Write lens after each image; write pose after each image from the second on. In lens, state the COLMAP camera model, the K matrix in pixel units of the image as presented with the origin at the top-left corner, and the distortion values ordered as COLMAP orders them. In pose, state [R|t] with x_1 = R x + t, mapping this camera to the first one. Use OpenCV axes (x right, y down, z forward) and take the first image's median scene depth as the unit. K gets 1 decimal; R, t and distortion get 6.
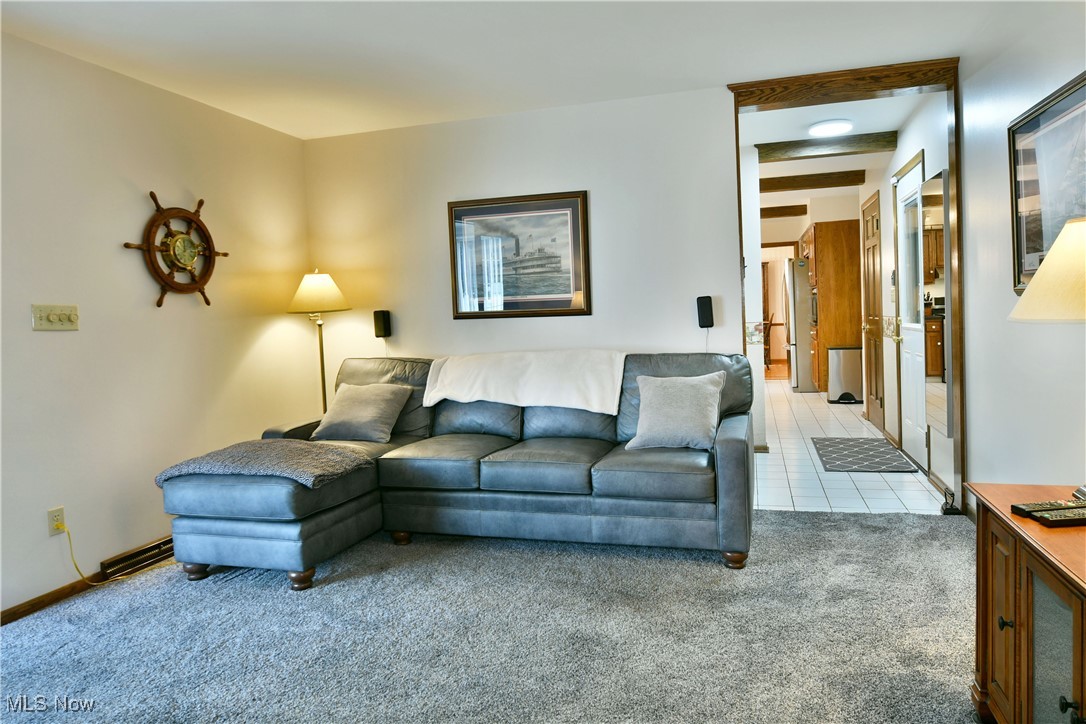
lens RADIAL K [[677.6, 0, 545.7], [0, 677.6, 350.6], [0, 0, 1]] dist [-0.005307, -0.001074]
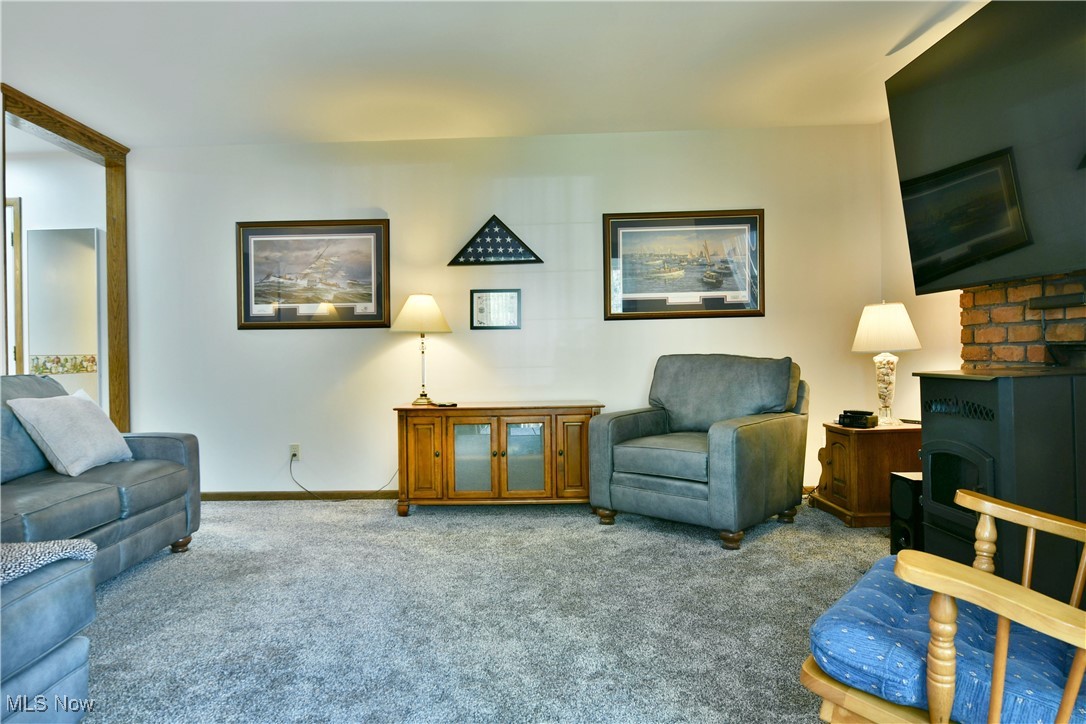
lens RADIAL K [[677.6, 0, 545.7], [0, 677.6, 350.6], [0, 0, 1]] dist [-0.005307, -0.001074]
pose [[-0.301200, 0.043046, 0.952589, -0.985335], [0.077897, 0.996752, -0.020411, 0.054850], [-0.950374, 0.068056, -0.303575, 0.733496]]
